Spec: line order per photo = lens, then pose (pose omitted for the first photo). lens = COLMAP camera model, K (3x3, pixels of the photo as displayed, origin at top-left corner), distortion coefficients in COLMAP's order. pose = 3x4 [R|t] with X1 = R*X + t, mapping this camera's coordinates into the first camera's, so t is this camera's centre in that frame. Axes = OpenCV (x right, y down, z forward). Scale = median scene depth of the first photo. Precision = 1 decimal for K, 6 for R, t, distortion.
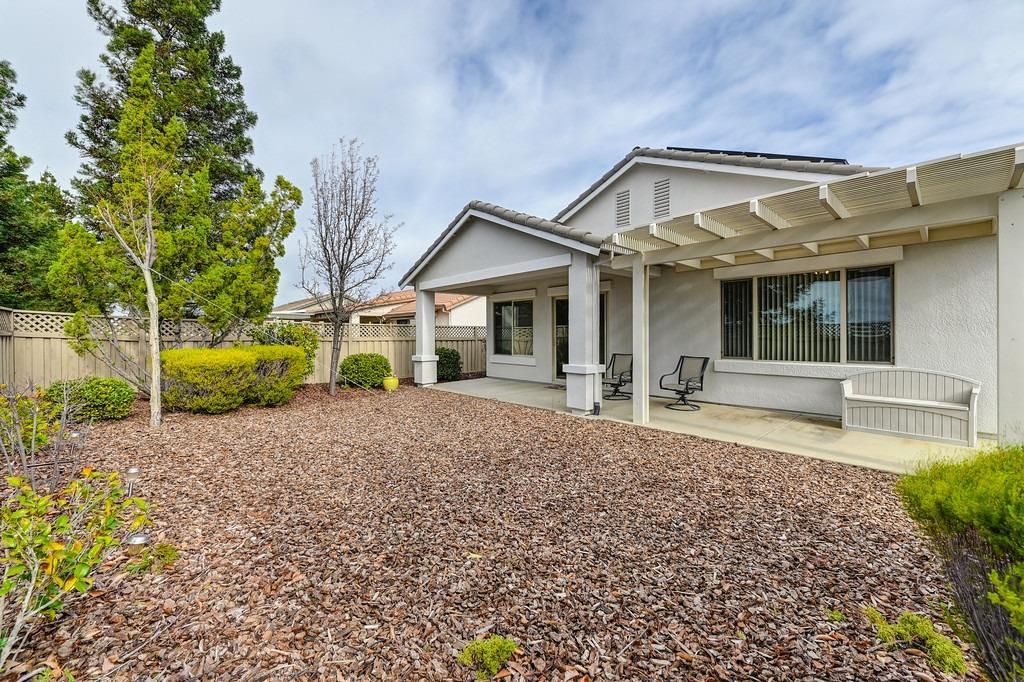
lens RADIAL K [[398.4, 0, 514.5], [0, 398.4, 337.0], [0, 0, 1]] dist [0.000612, -0.000087]
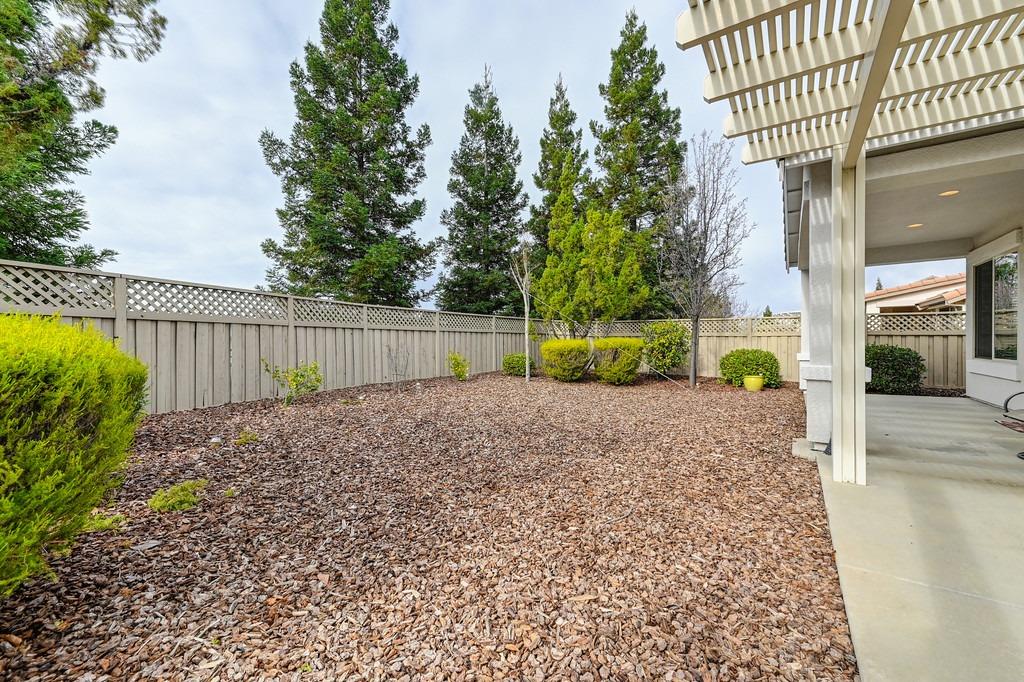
lens RADIAL K [[404.4, 0, 513.0], [0, 404.4, 341.7], [0, 0, 1]] dist [0.003001, -0.000266]
pose [[0.217297, 0.003817, -0.976098, 0.749997], [-0.001171, 0.999993, 0.003650, 0.038528], [0.976105, 0.000350, 0.217300, 0.480105]]
